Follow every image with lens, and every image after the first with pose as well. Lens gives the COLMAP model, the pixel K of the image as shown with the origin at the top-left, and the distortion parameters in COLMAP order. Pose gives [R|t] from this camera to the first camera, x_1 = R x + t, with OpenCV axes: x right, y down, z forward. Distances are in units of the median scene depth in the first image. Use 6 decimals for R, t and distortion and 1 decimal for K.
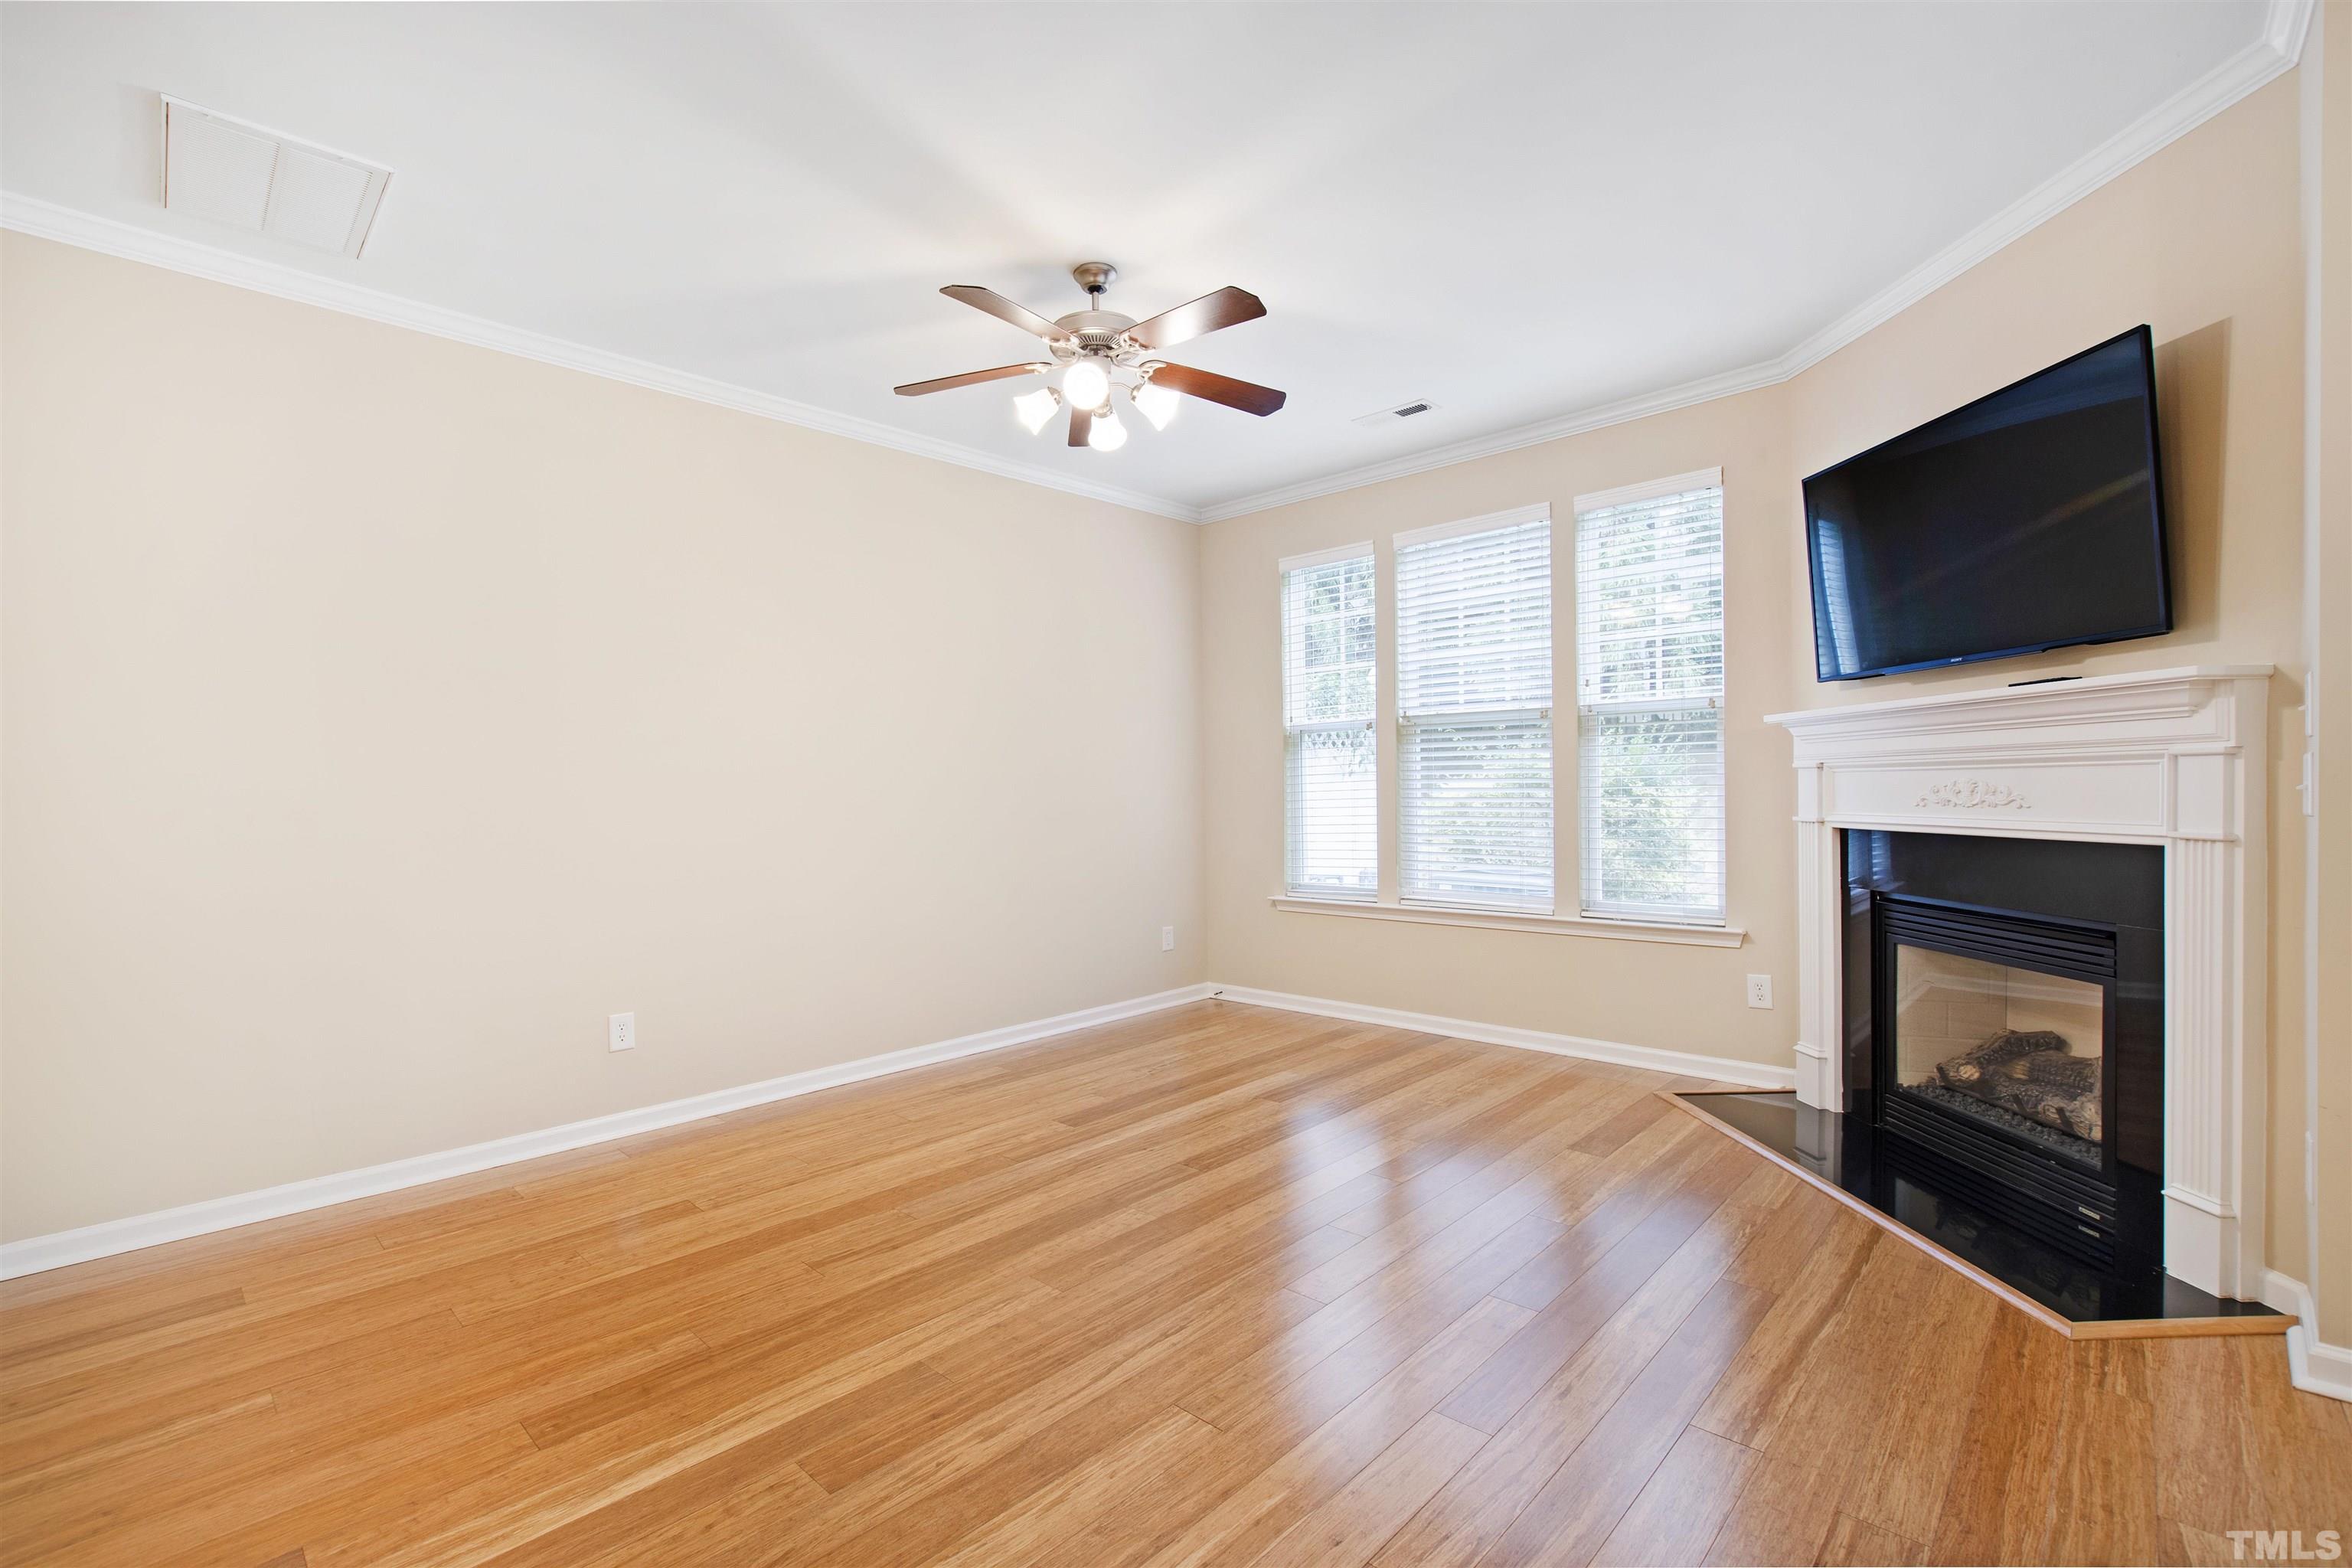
lens RADIAL K [[1062.8, 0, 1172.8], [0, 1062.8, 805.3], [0, 0, 1]] dist [0.001869, 0.001140]
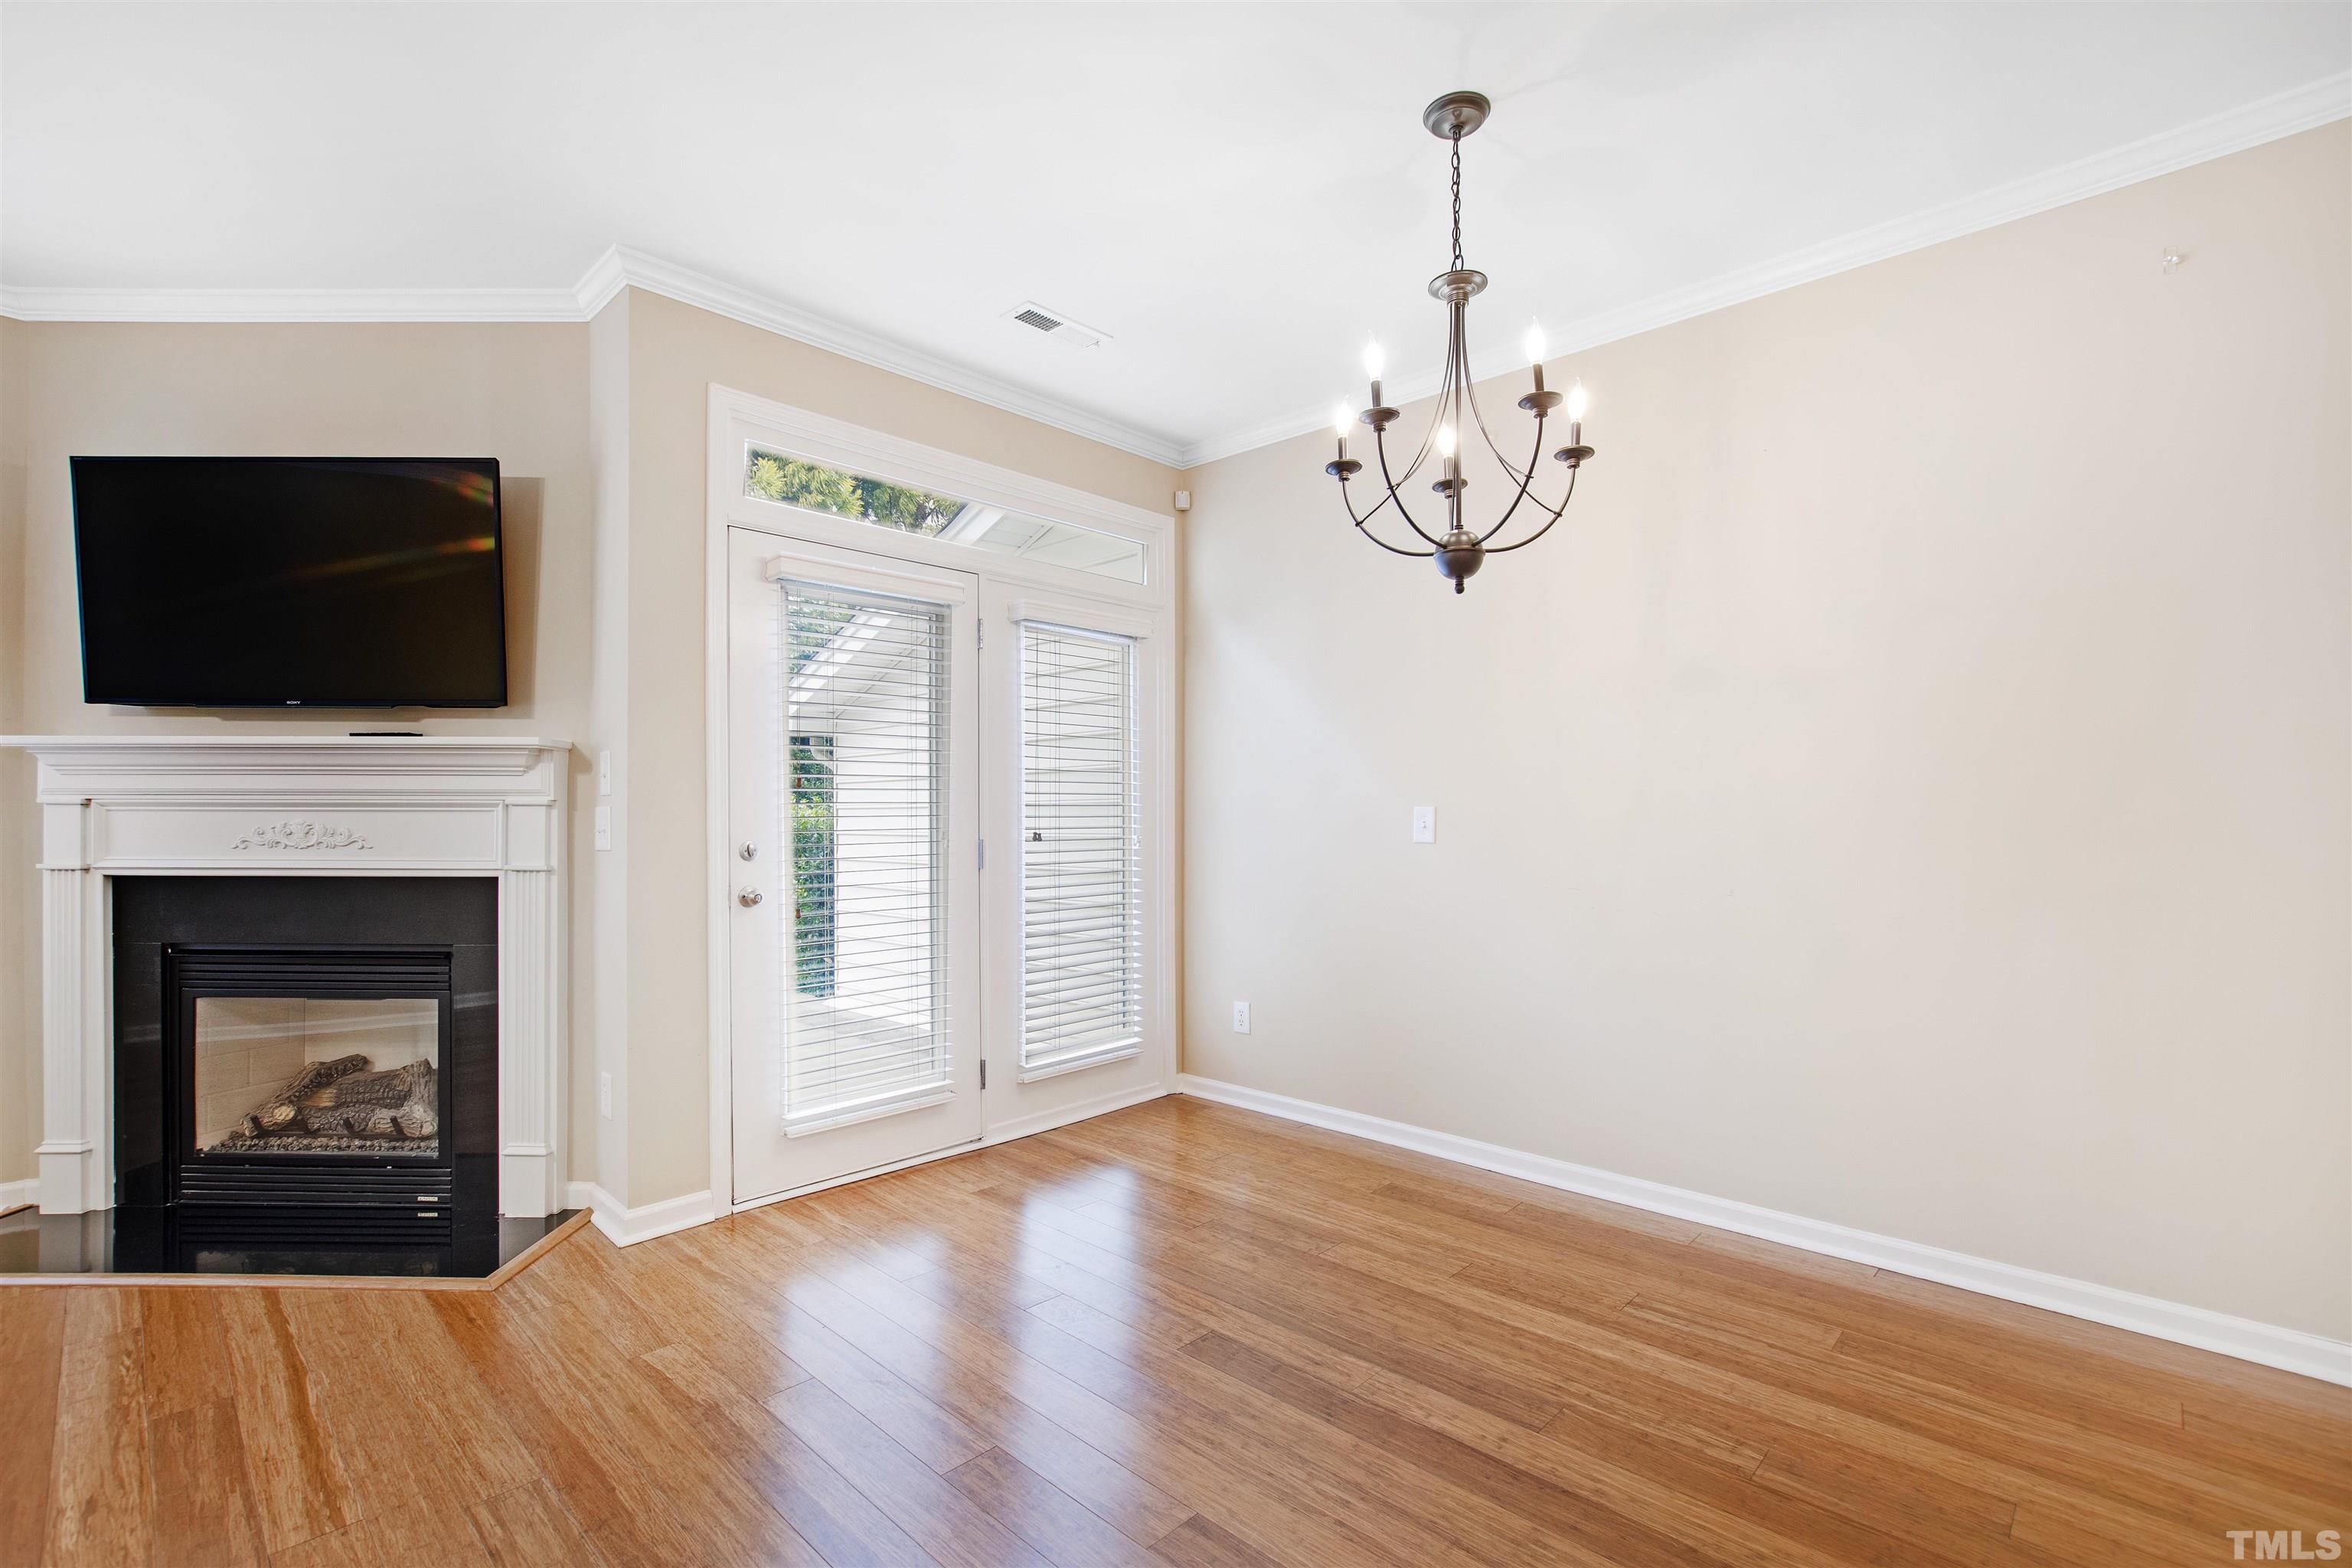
lens RADIAL K [[1030.7, 0, 1172.9], [0, 1030.7, 830.0], [0, 0, 1]] dist [-0.000729, -0.000090]
pose [[0.023573, 0.008852, 0.999683, -0.249413], [0.010861, 0.999900, -0.009110, 0.002252], [-0.999663, 0.011072, 0.023475, 0.167643]]
